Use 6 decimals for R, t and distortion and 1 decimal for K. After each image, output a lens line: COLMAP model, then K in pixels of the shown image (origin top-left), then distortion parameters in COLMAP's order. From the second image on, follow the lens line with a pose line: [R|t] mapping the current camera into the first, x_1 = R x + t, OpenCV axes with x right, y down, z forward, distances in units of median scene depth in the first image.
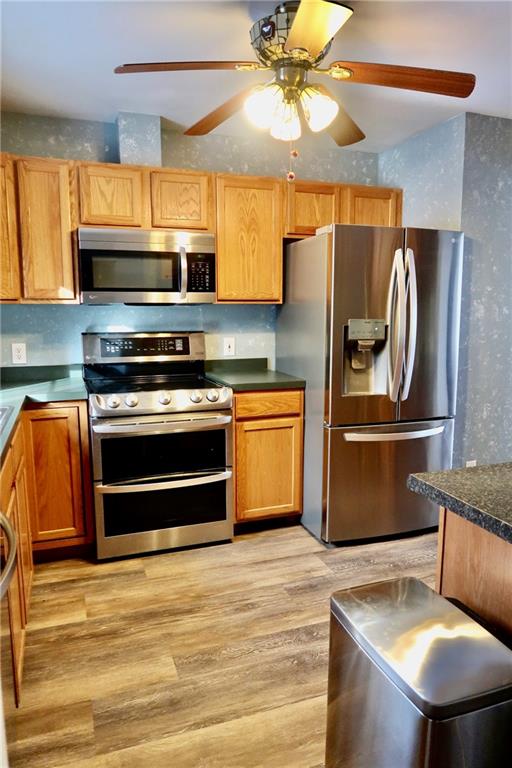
lens RADIAL K [[524.3, 0, 256.0], [0, 524.3, 384.0], [0, 0, 1]] dist [-0.029286, 0.002267]
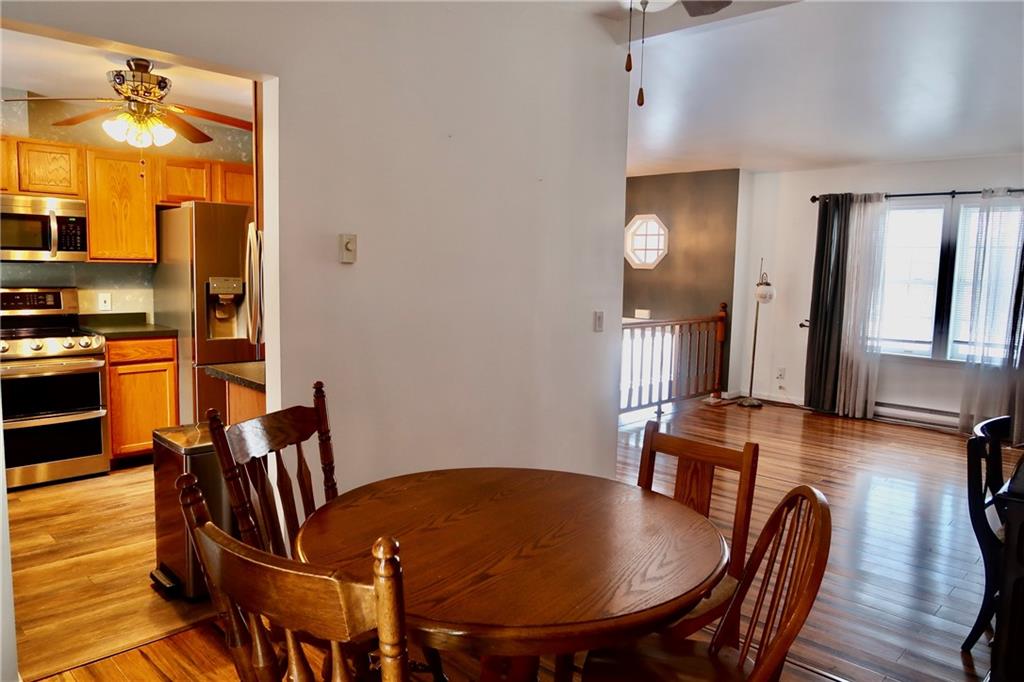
lens RADIAL K [[699.1, 0, 512.0], [0, 699.1, 341.0], [0, 0, 1]] dist [-0.029286, 0.002267]
pose [[0.900689, -0.021754, 0.433920, 0.096907], [0.036828, 0.998974, -0.026362, 0.089233], [-0.432901, 0.039724, 0.900566, -0.727392]]
